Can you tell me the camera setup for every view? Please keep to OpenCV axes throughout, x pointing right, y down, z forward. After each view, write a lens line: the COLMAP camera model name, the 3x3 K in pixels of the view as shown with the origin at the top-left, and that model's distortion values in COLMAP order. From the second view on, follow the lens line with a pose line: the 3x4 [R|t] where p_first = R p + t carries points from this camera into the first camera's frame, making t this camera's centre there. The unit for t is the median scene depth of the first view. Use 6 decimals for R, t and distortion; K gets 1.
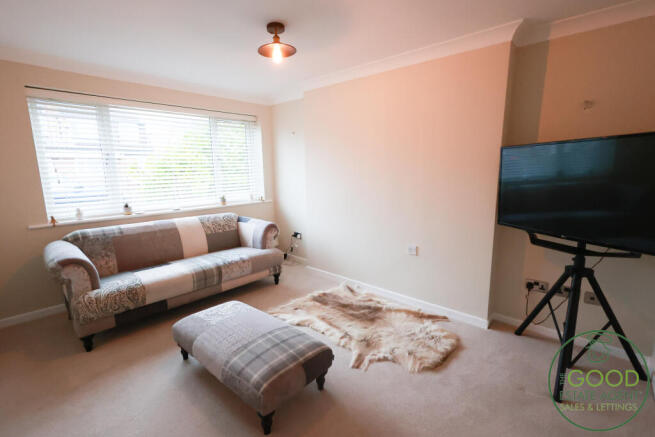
lens RADIAL K [[303.4, 0, 327.5], [0, 303.4, 218.5], [0, 0, 1]] dist [-0.039201, 0.000011]
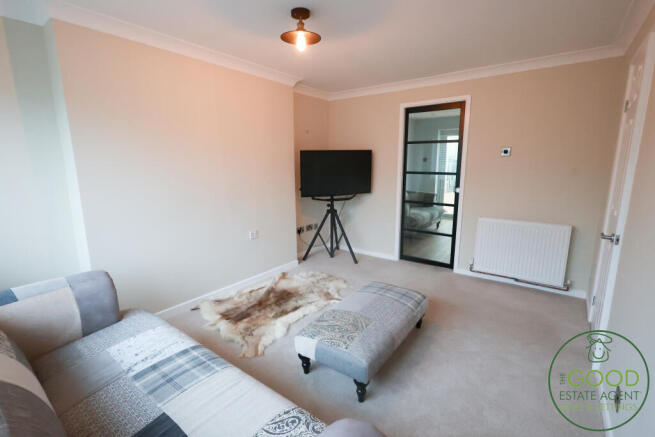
lens RADIAL K [[303.4, 0, 327.5], [0, 303.4, 218.5], [0, 0, 1]] dist [-0.039201, 0.000011]
pose [[-0.081222, -0.180602, 0.980197, -1.007985], [0.181970, 0.964230, 0.192739, -0.146690], [-0.979944, 0.194021, -0.045453, 0.893468]]
